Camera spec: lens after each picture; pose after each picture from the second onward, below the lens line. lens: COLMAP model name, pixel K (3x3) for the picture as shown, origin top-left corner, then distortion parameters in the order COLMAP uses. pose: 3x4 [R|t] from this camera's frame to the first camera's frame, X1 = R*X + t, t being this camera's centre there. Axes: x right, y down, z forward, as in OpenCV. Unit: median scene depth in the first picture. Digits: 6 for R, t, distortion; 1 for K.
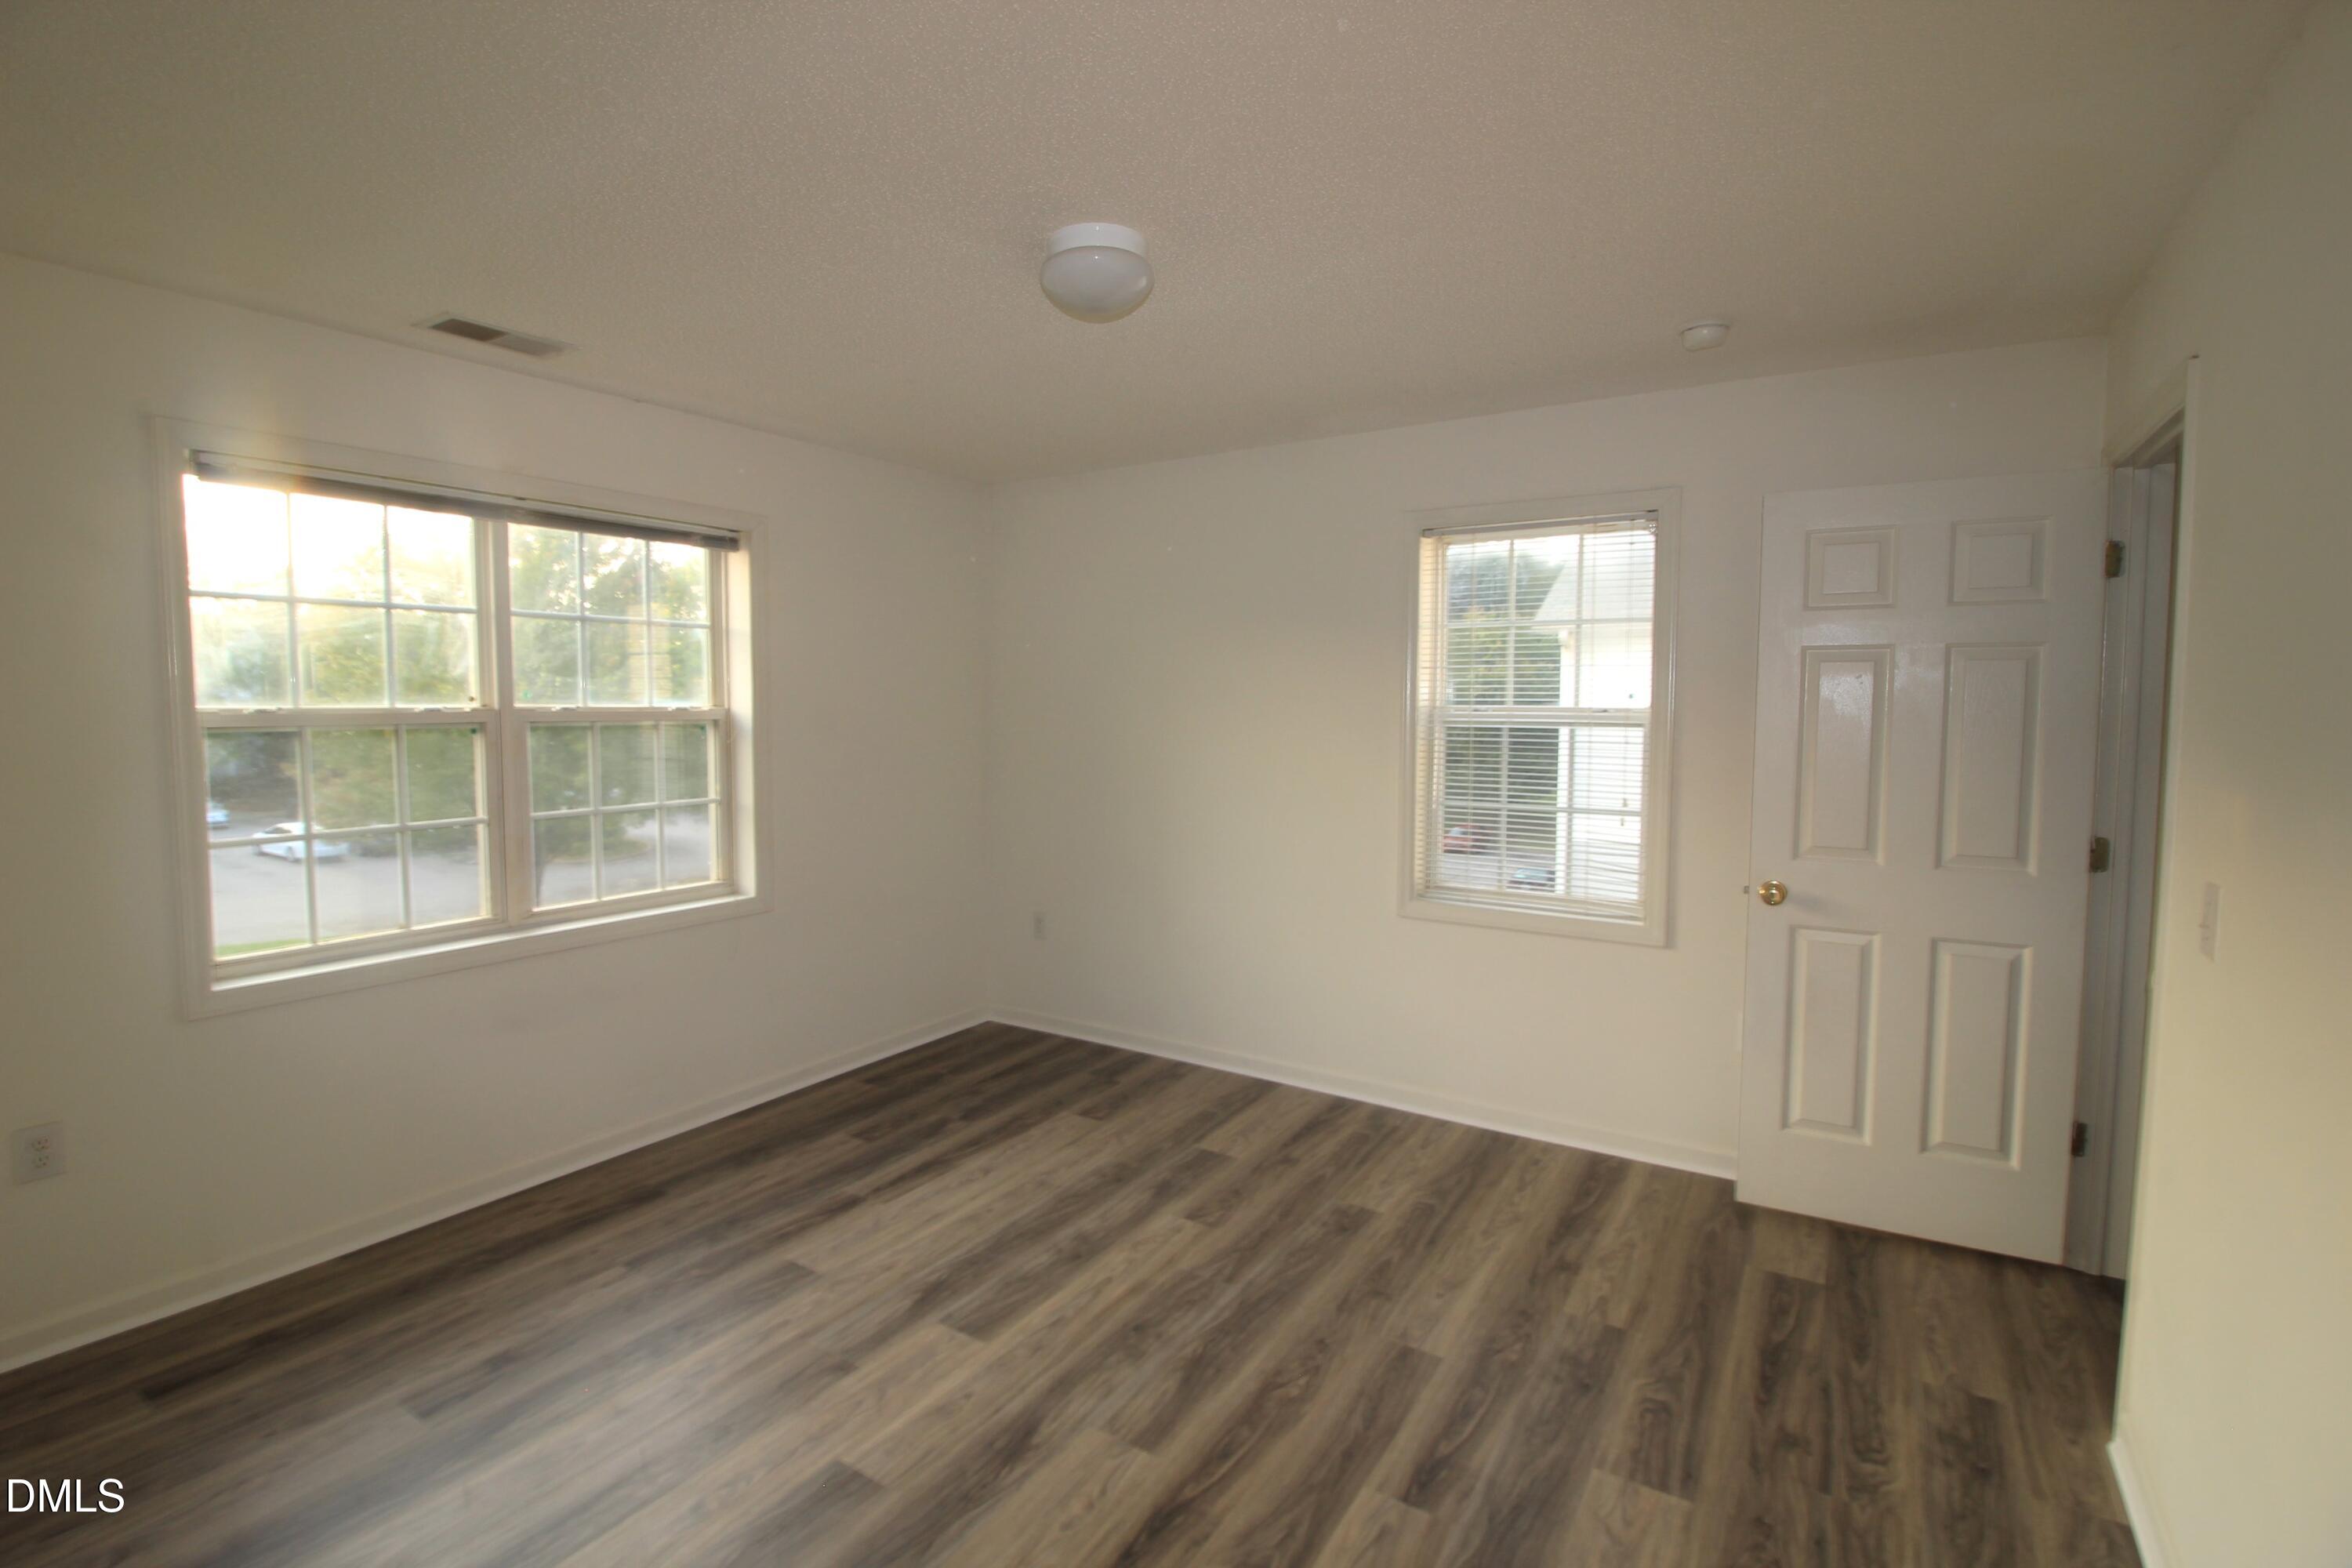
lens RADIAL K [[1047.6, 0, 1169.4], [0, 1047.6, 782.5], [0, 0, 1]] dist [-0.011676, -0.000863]
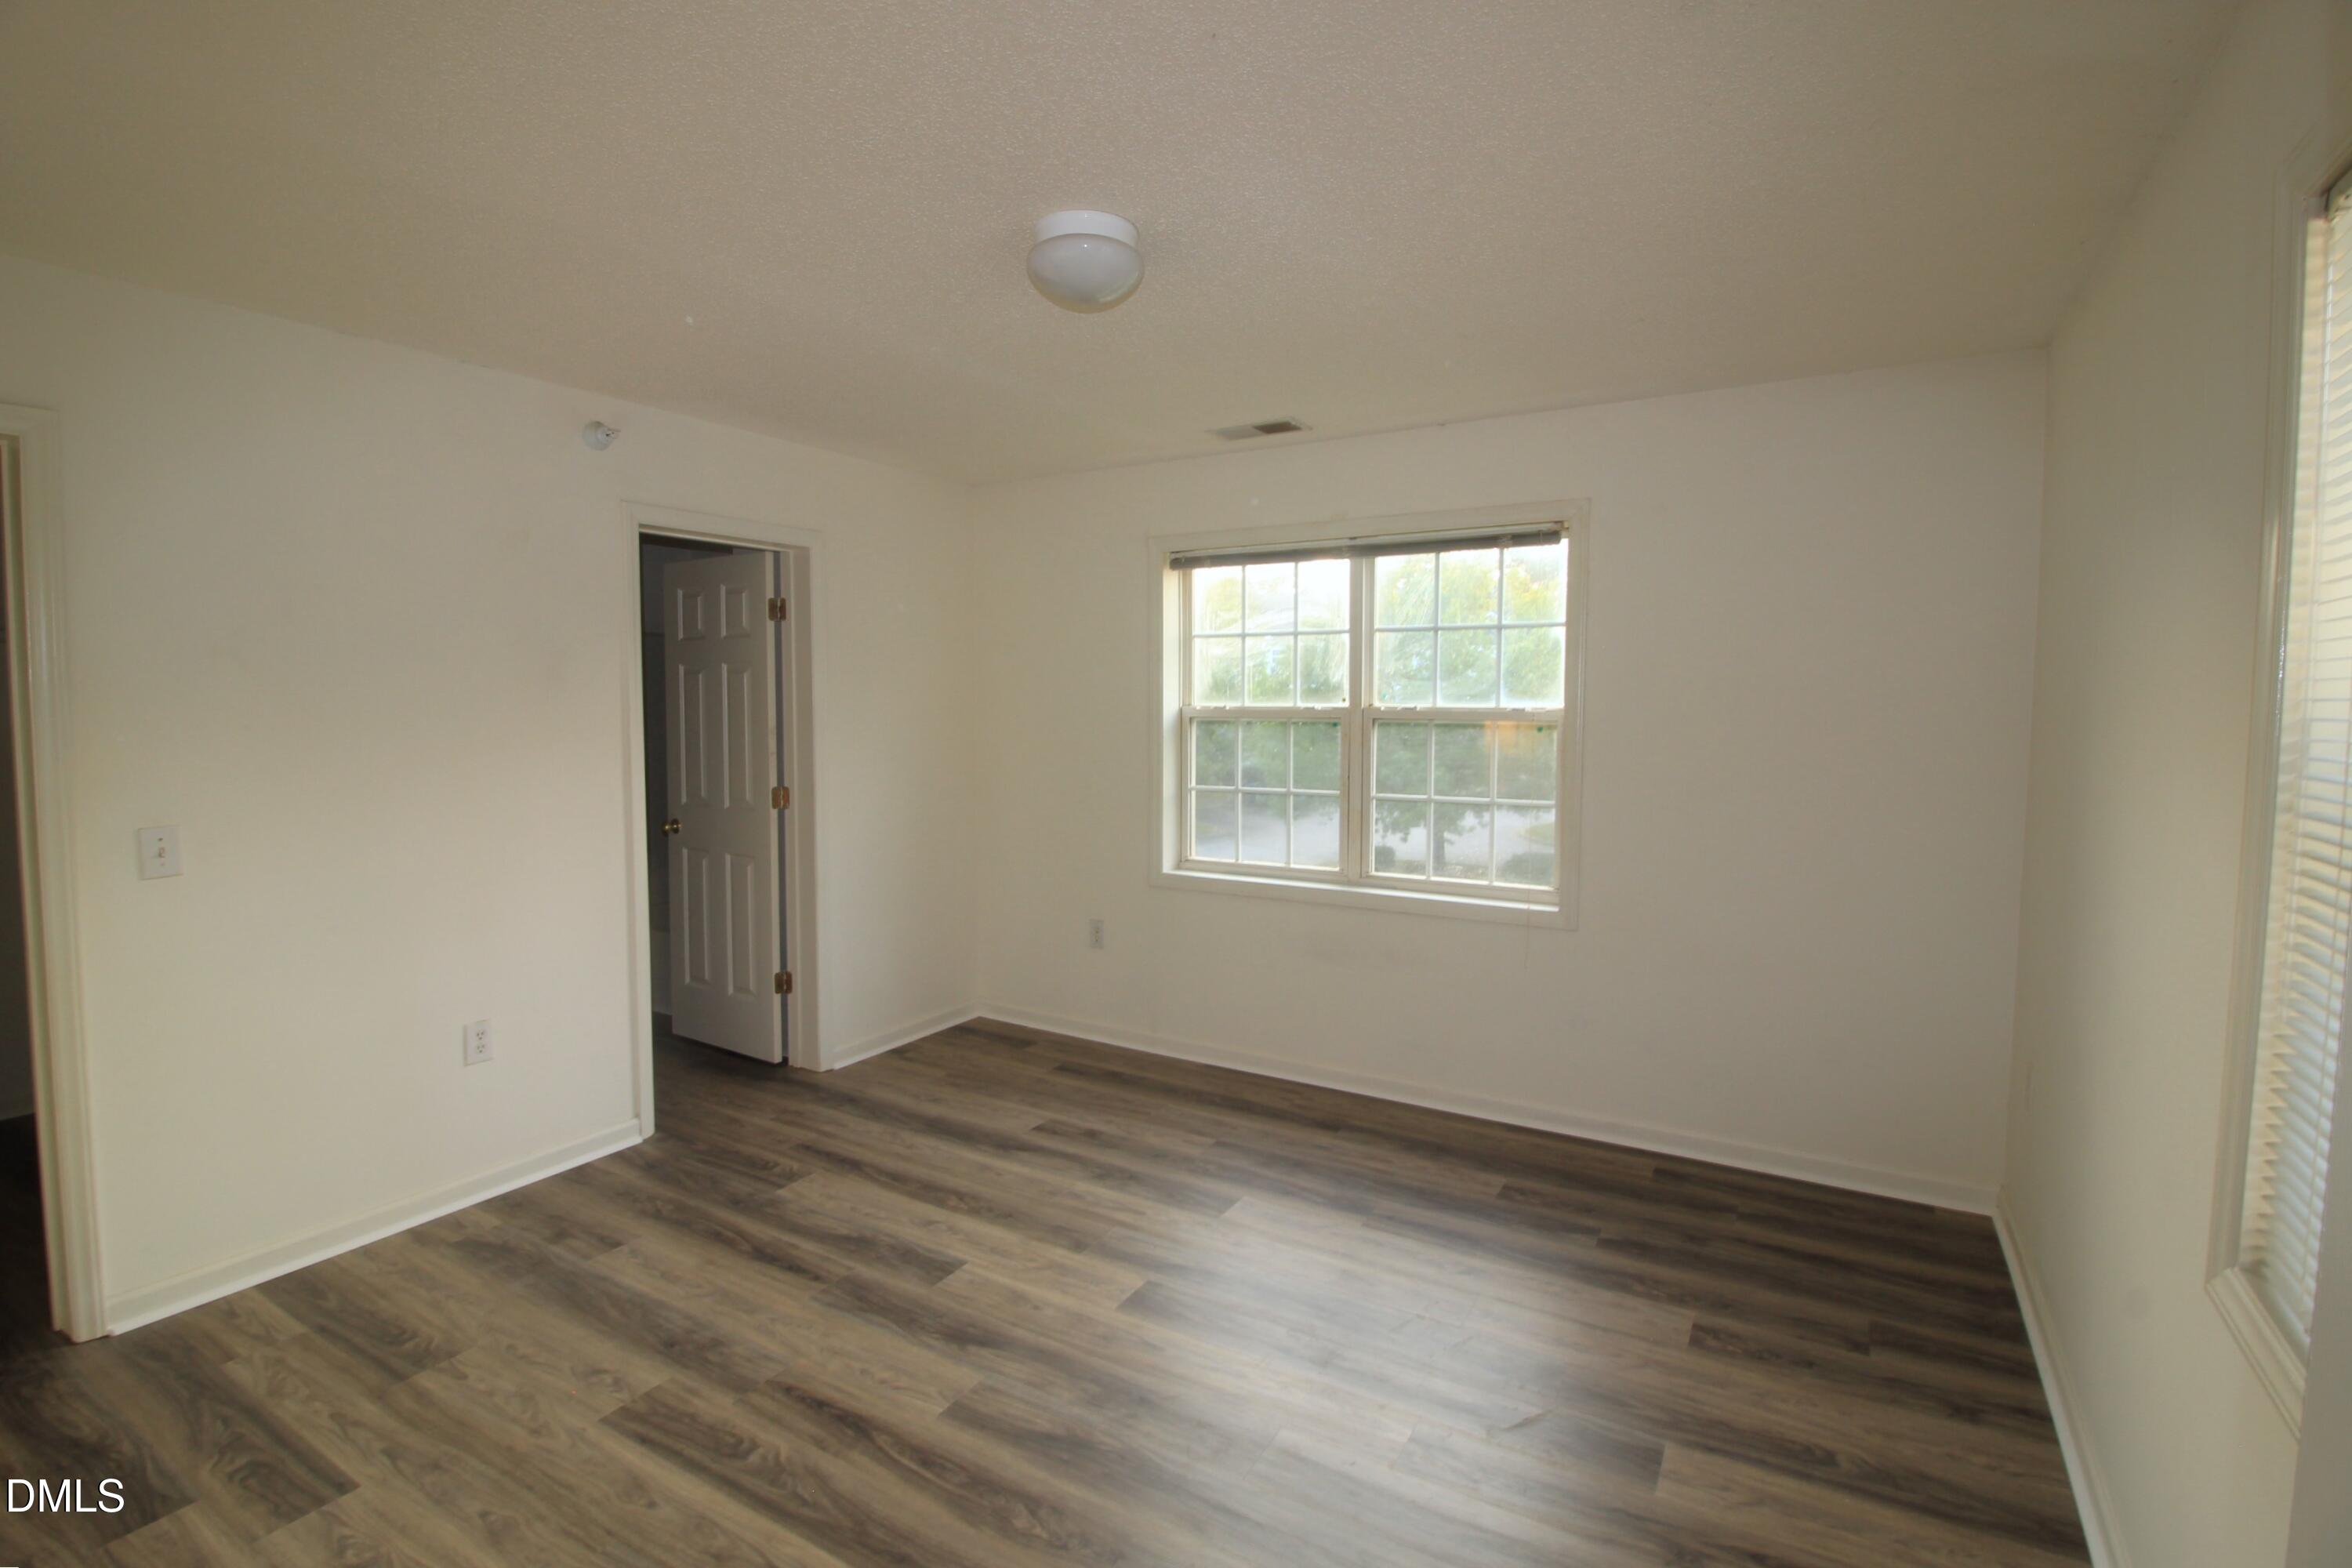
lens RADIAL K [[1096.7, 0, 1173.2], [0, 1096.7, 771.6], [0, 0, 1]] dist [0.001353, -0.013856]
pose [[0.043058, 0.063537, -0.997050, 0.692435], [-0.077532, 0.995179, 0.060070, -0.058128], [0.996060, 0.074717, 0.047777, 0.743107]]
